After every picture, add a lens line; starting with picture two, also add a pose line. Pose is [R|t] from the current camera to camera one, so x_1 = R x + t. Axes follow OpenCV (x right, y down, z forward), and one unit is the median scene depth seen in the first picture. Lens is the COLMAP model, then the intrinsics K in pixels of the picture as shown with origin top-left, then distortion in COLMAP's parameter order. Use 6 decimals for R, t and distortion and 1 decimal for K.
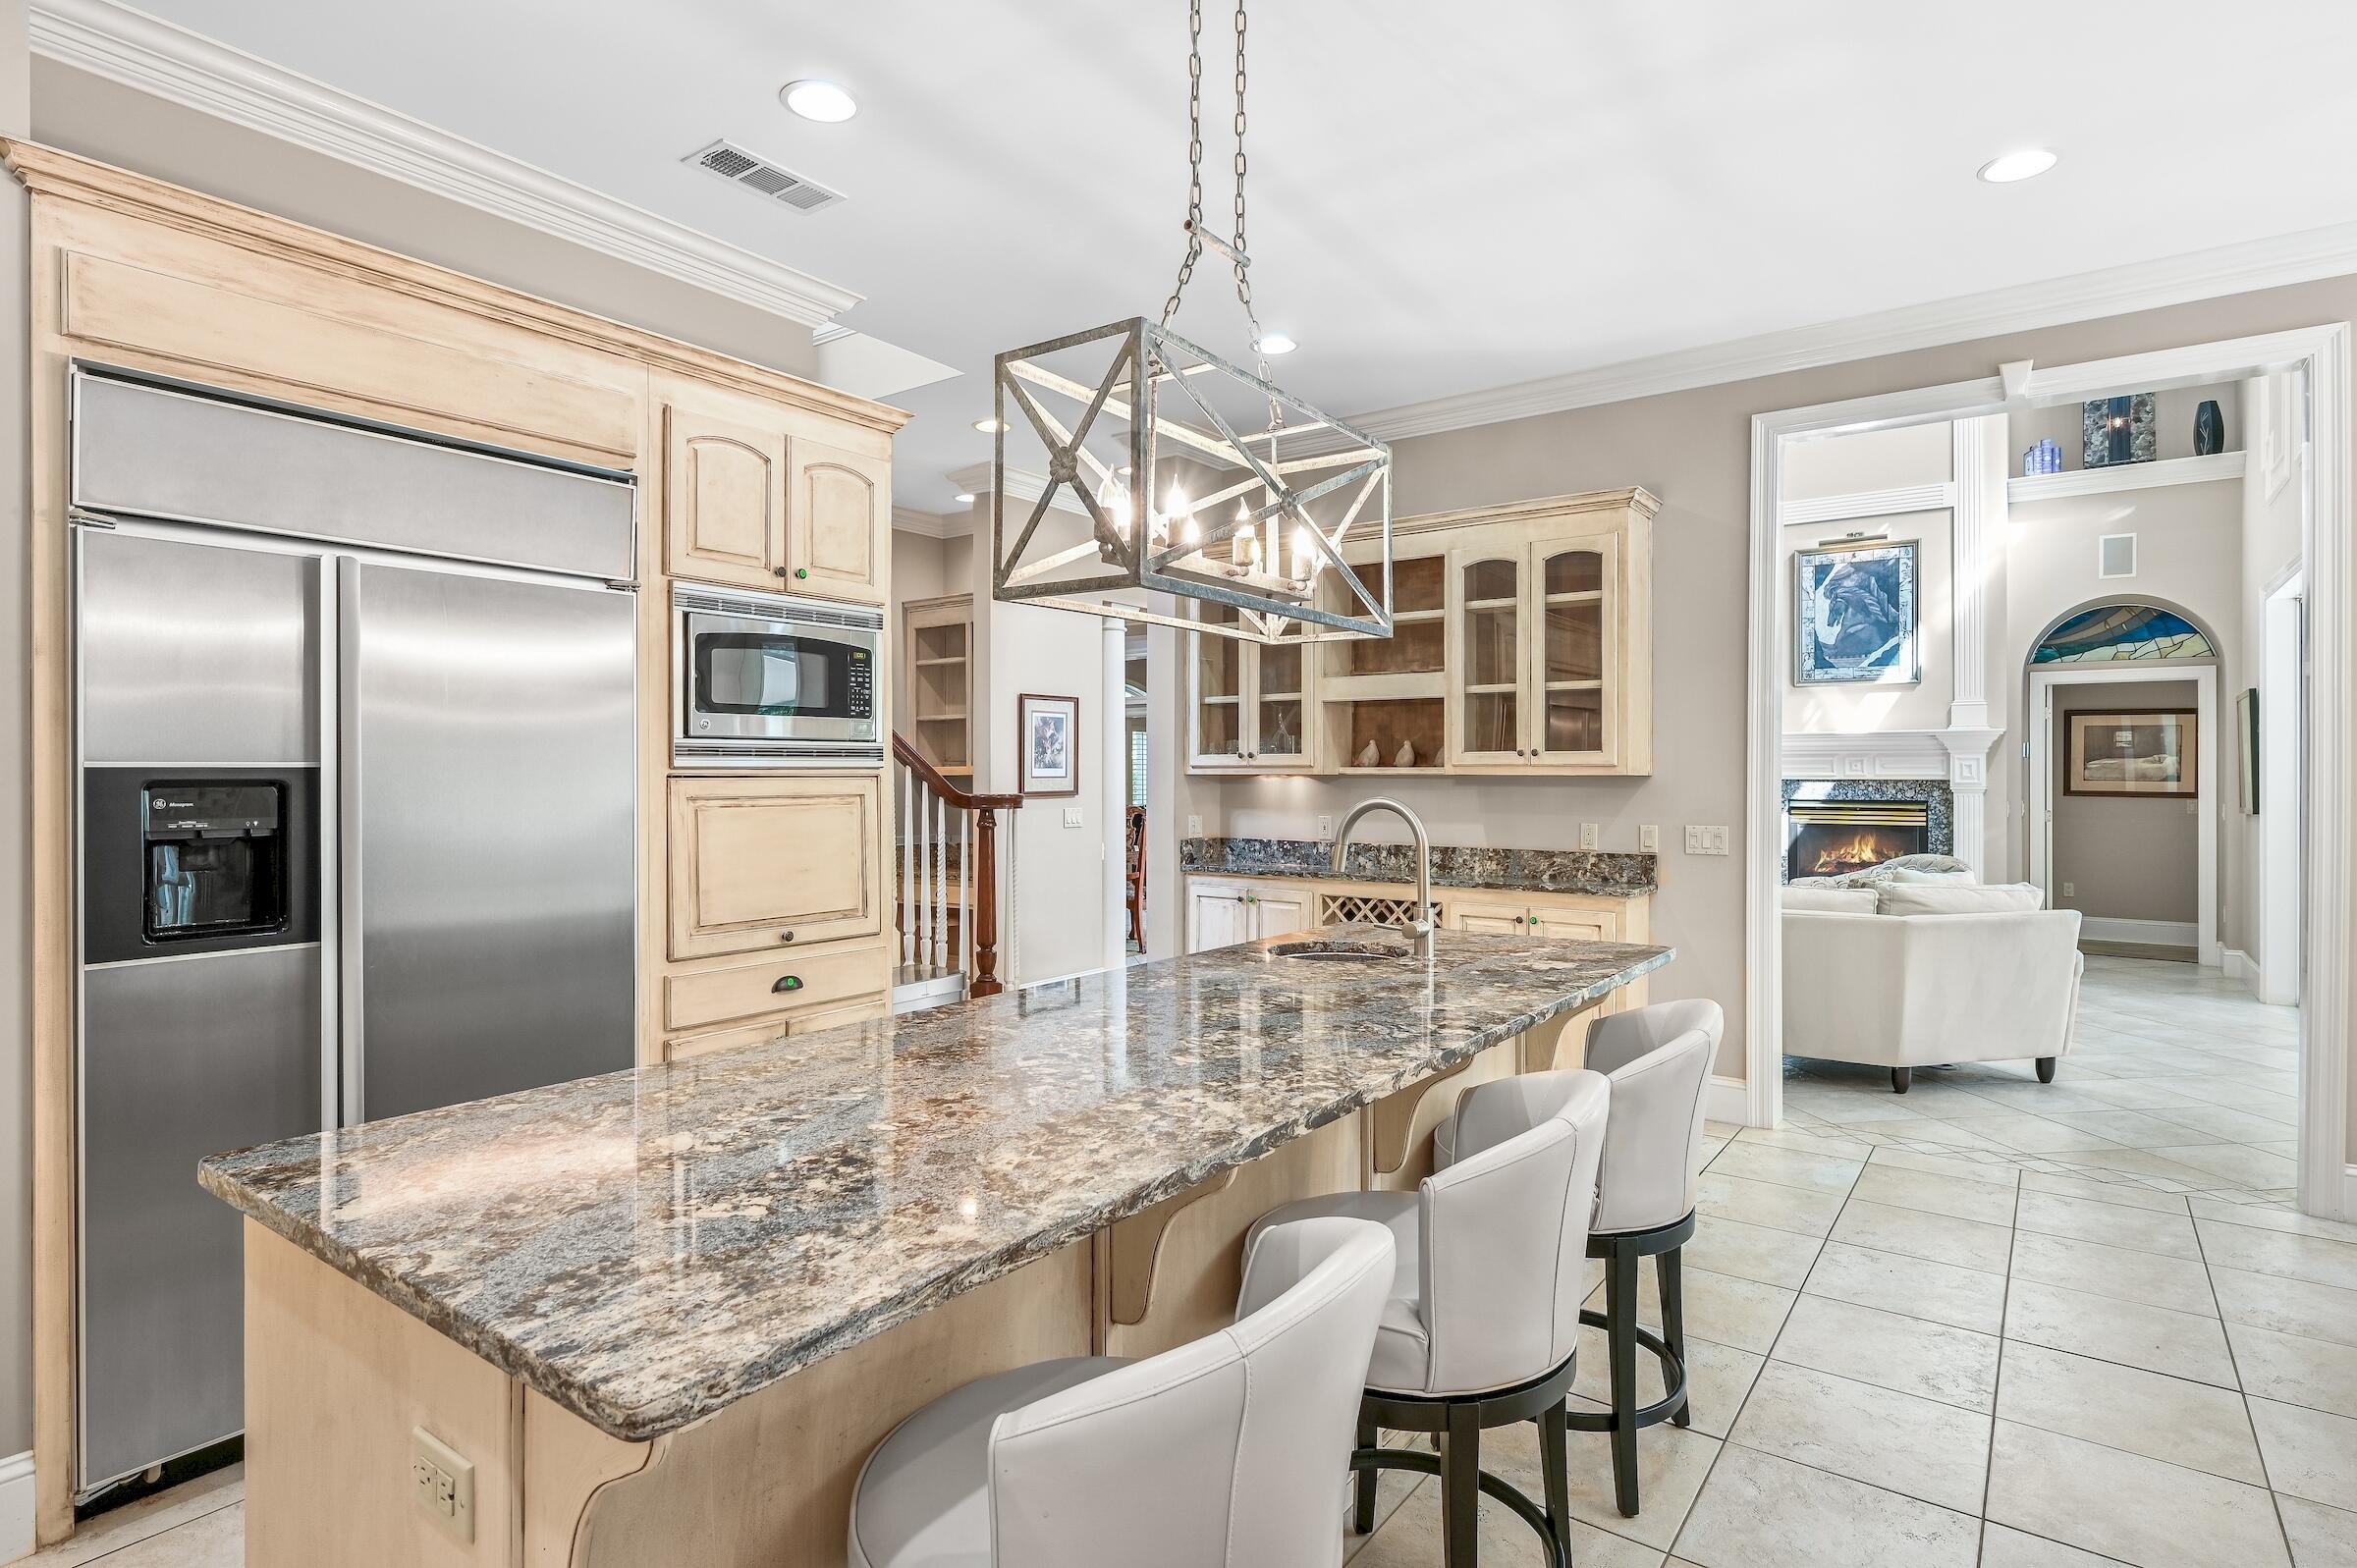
lens RADIAL K [[1216.2, 0, 1211.2], [0, 1216.2, 773.6], [0, 0, 1]] dist [-0.006768, -0.001679]
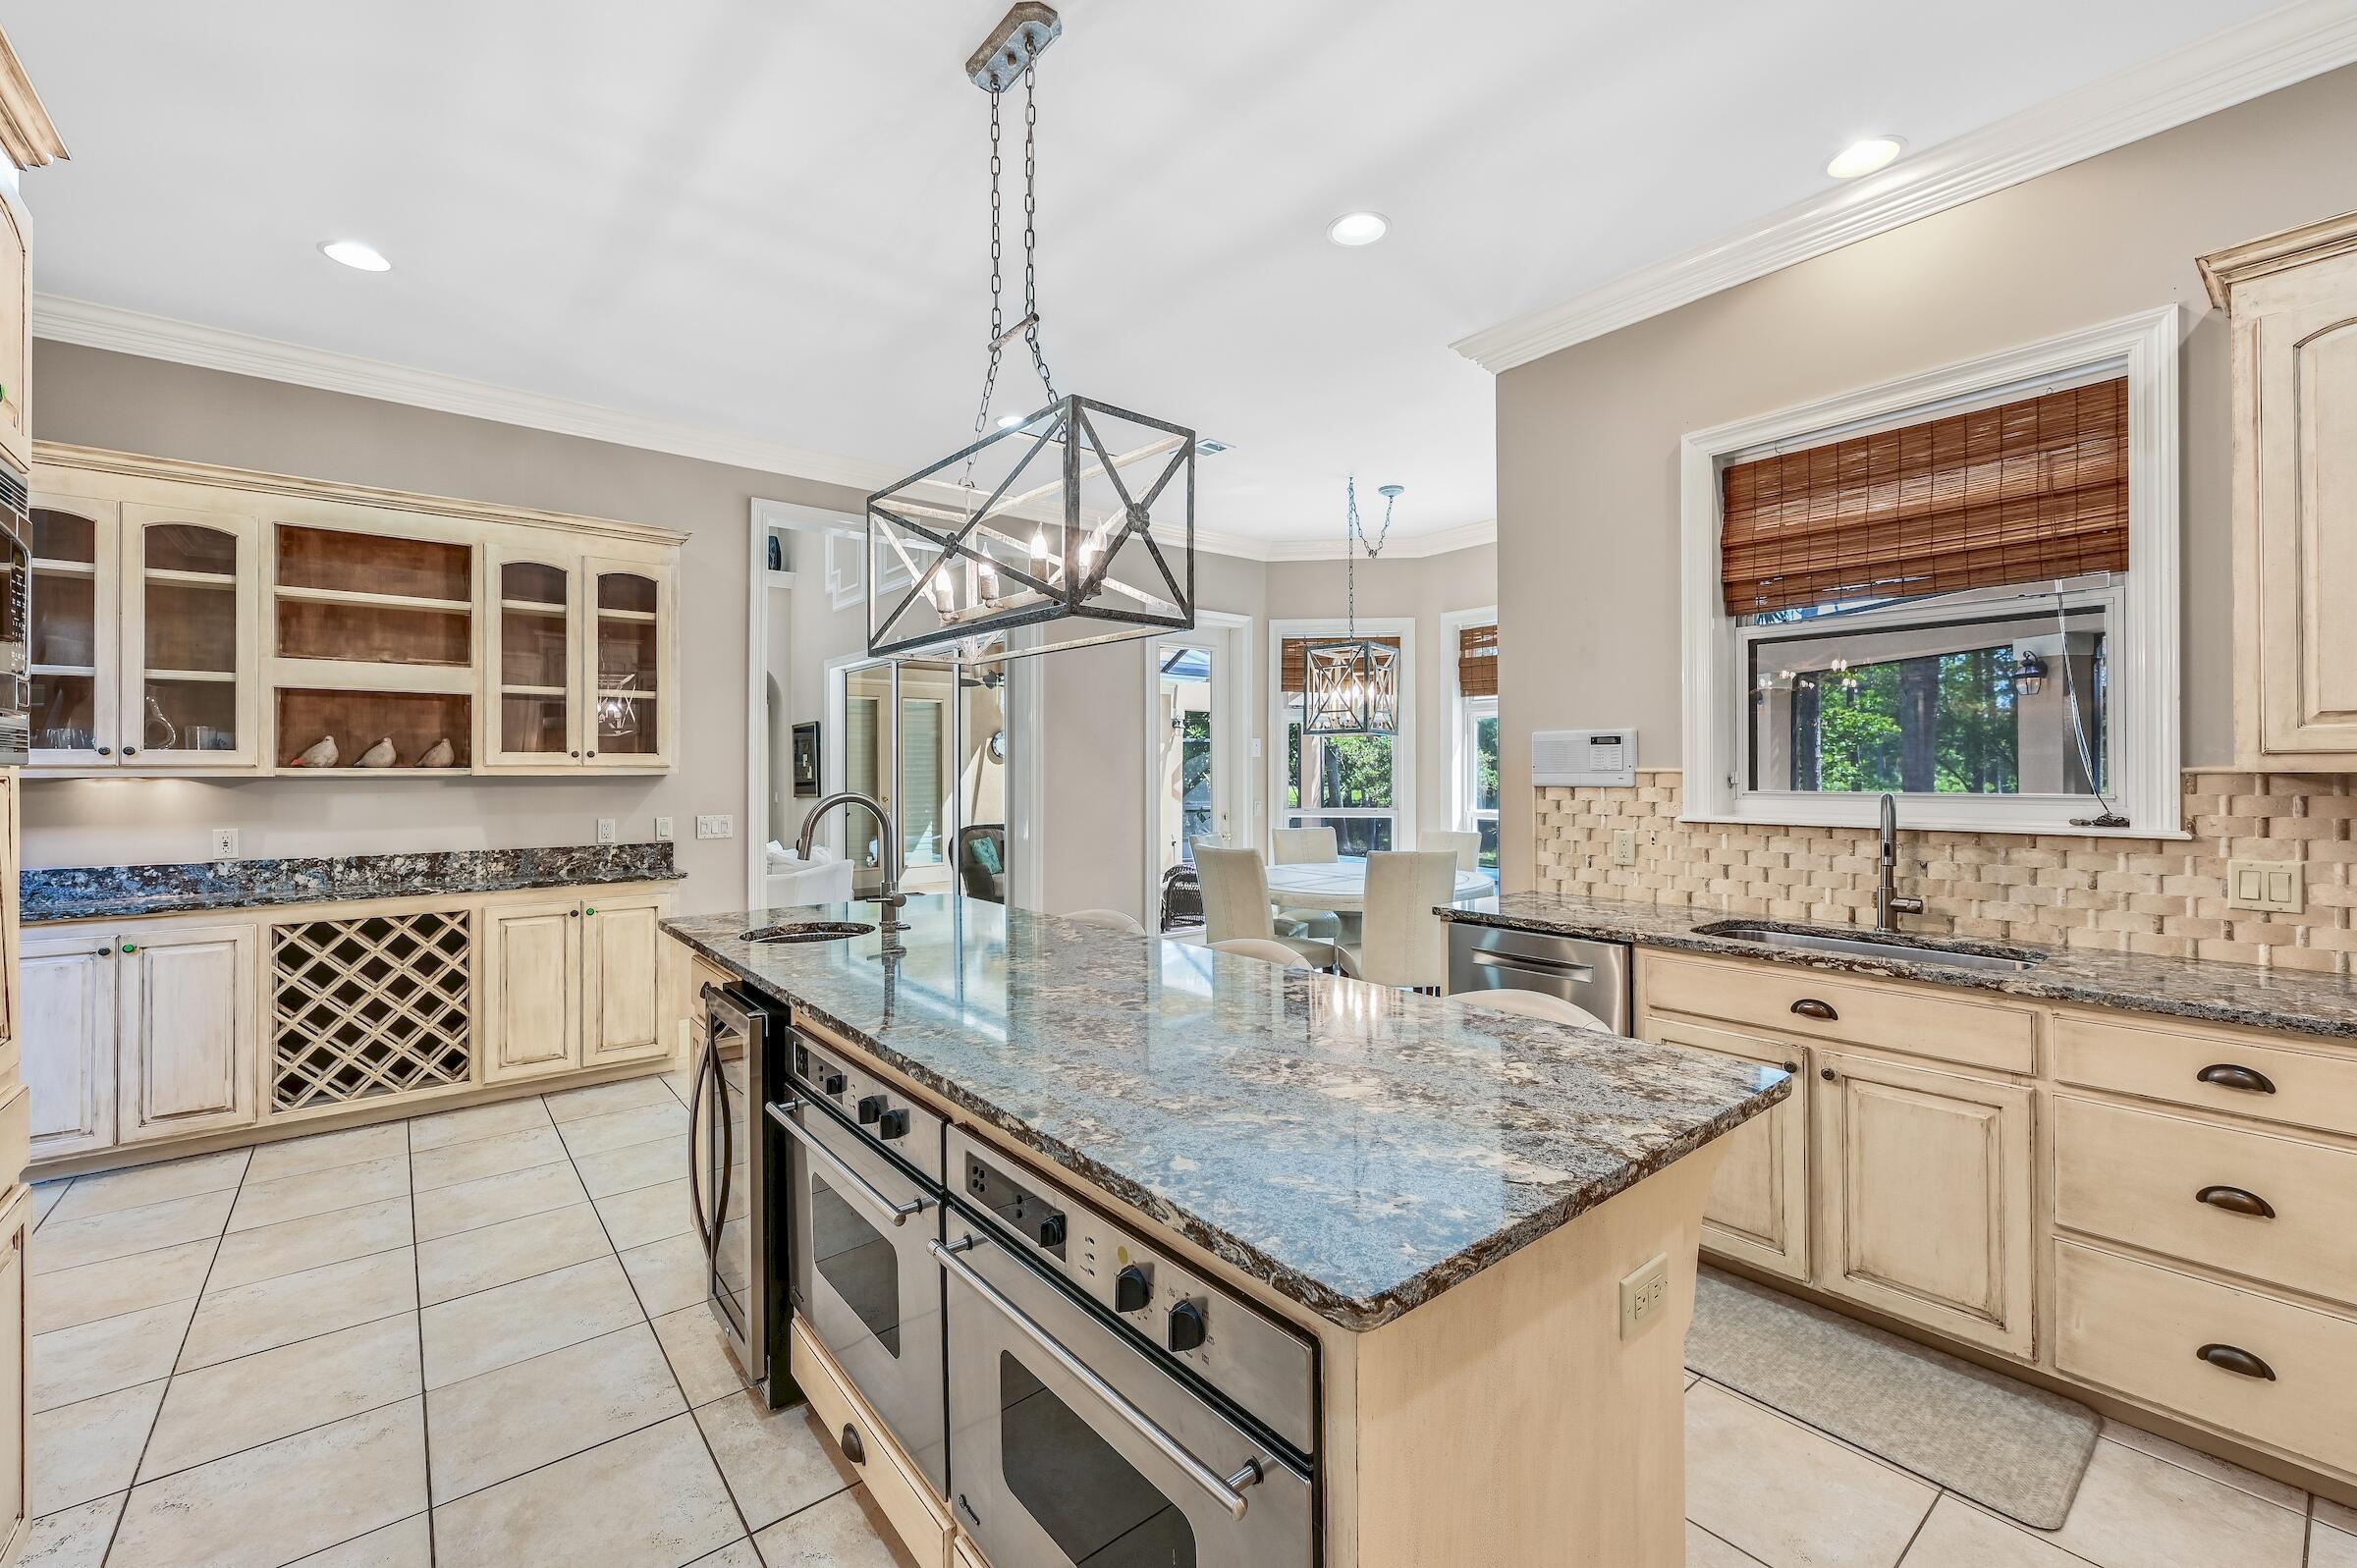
lens RADIAL K [[965.6, 0, 1183.7], [0, 965.6, 763.6], [0, 0, 1]] dist [-0.006994, 0.001064]
pose [[0.268555, 0.005657, 0.963248, -0.398551], [0.005884, 0.999954, -0.007513, 0.000485], [-0.963246, 0.007685, 0.268510, 0.265515]]
